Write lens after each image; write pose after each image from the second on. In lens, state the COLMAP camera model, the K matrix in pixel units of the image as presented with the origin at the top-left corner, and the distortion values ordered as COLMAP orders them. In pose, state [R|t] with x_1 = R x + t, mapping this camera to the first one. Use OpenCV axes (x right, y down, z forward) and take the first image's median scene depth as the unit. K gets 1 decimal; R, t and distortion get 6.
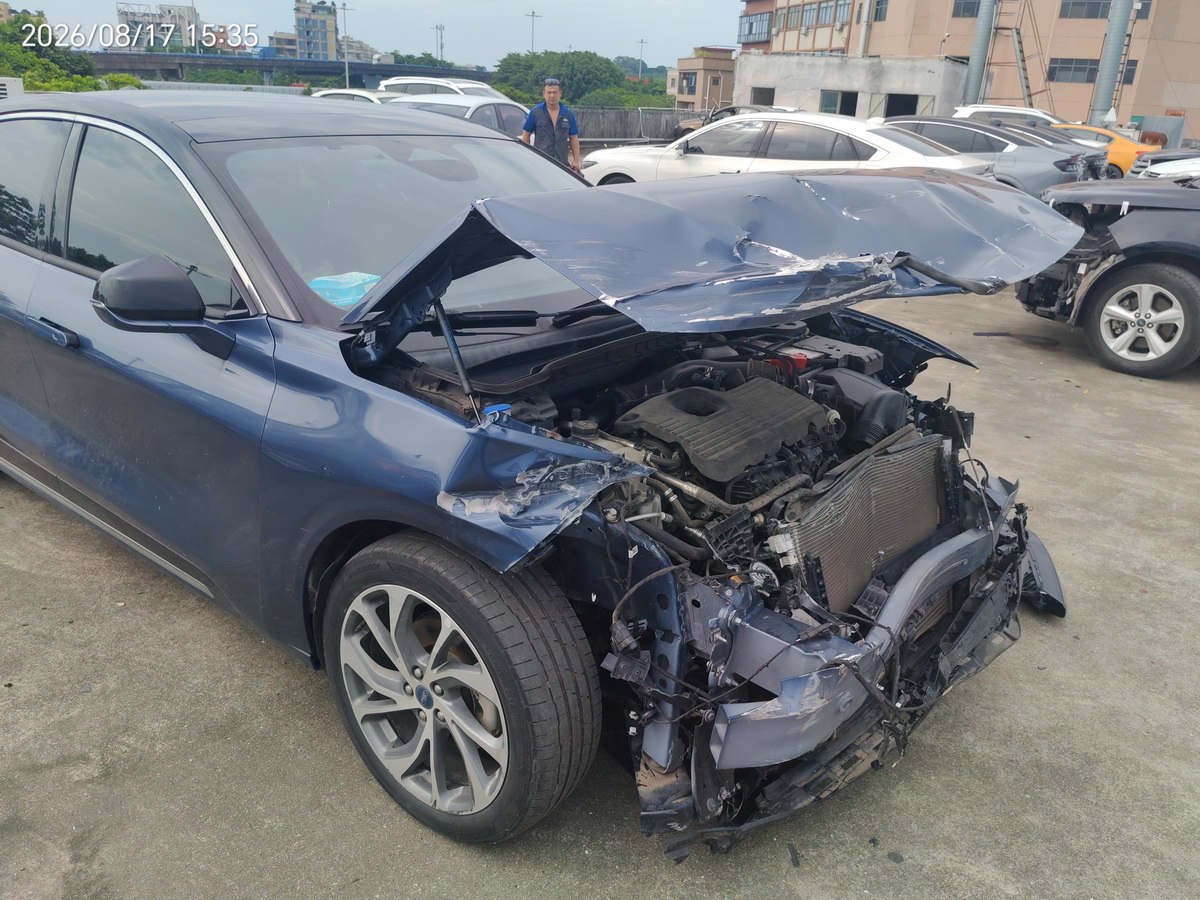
lens RADIAL K [[923.0, 0, 622.3], [0, 923.0, 442.3], [0, 0, 1]] dist [0.030359, -0.005820]
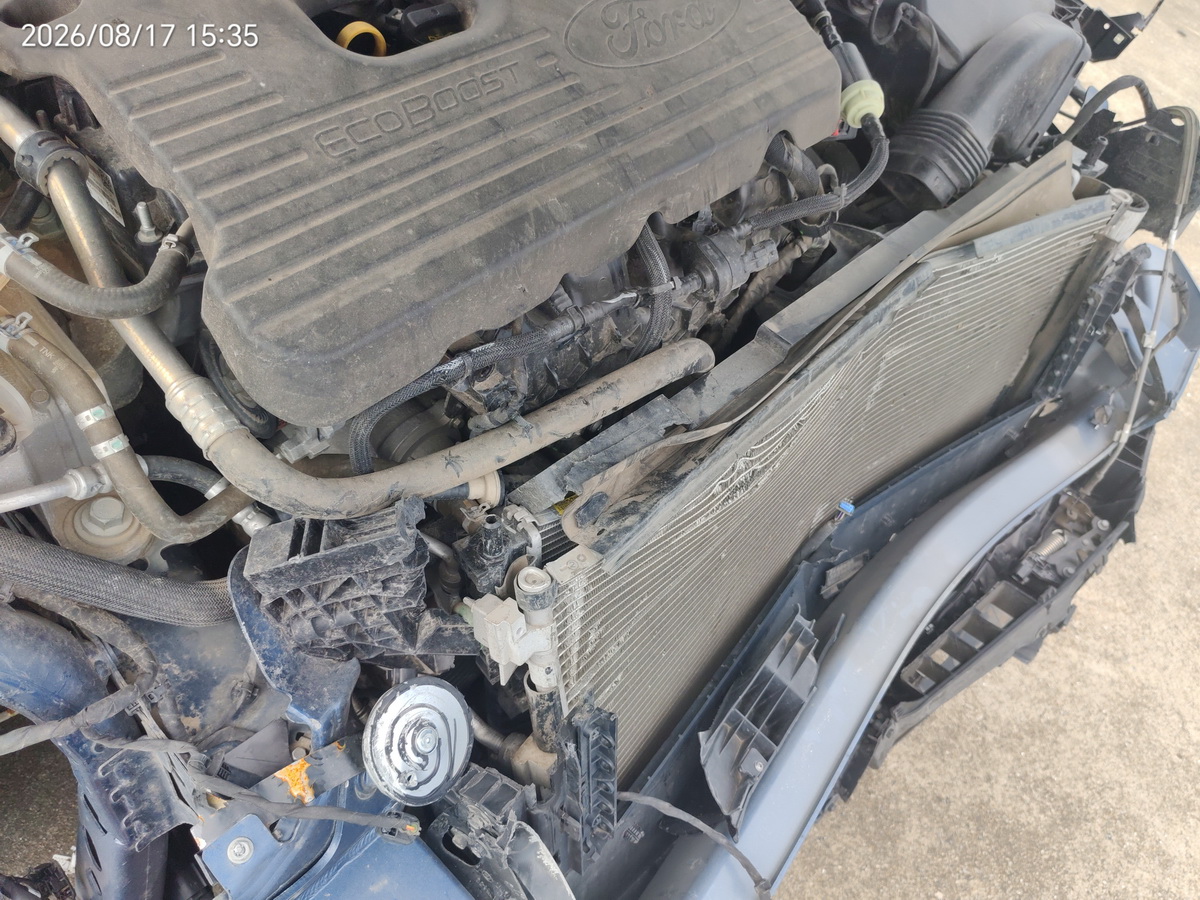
lens RADIAL K [[968.5, 0, 607.2], [0, 968.5, 461.7], [0, 0, 1]] dist [-0.005706, 0.003875]
pose [[0.973925, 0.203976, 0.099318, 0.132957], [-0.224629, 0.805615, 0.548203, -0.090245], [0.031808, -0.556218, 0.830427, 0.645019]]
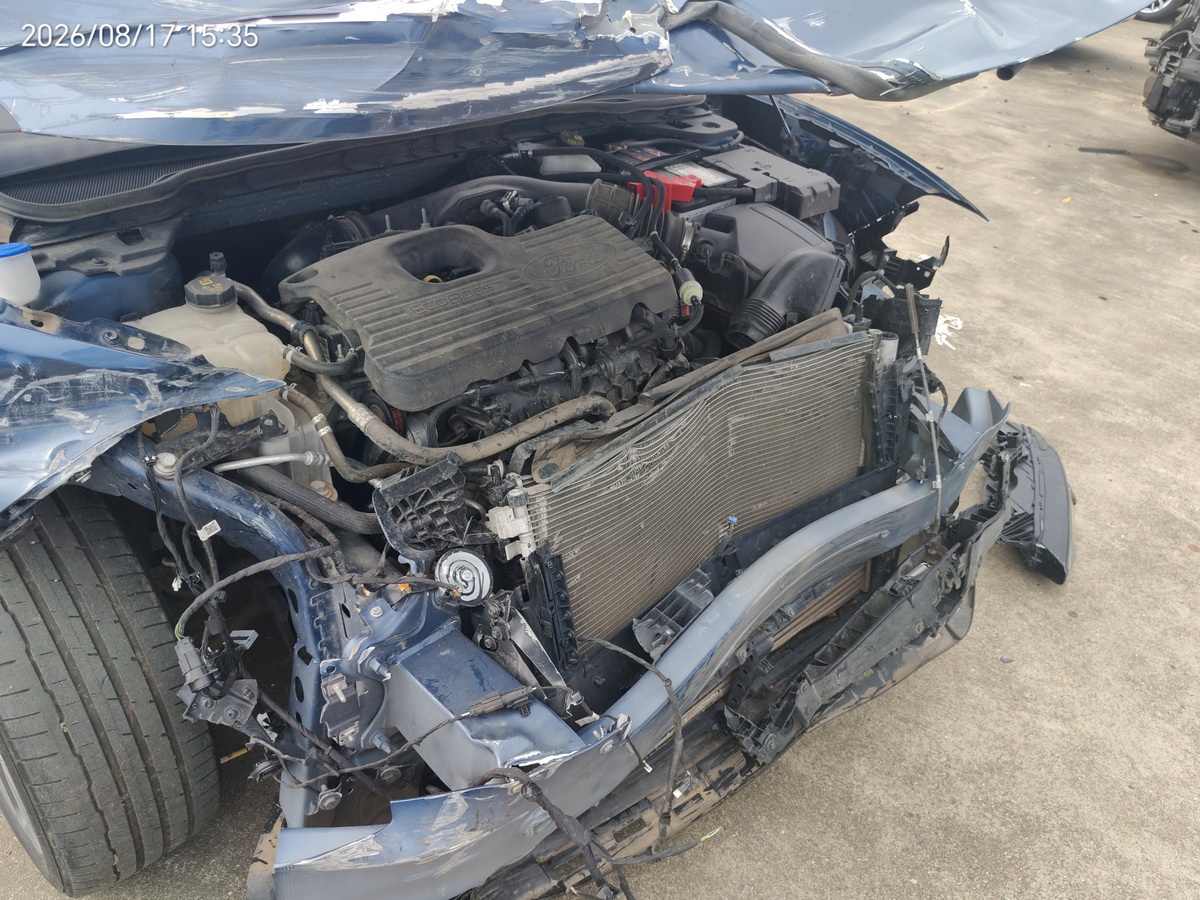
lens RADIAL K [[947.4, 0, 595.7], [0, 947.4, 446.3], [0, 0, 1]] dist [0.009547, -0.001660]
pose [[0.990485, 0.100310, -0.094223, 0.232126], [-0.077136, 0.971638, 0.223538, -0.063451], [0.113973, -0.214143, 0.970130, 0.358835]]
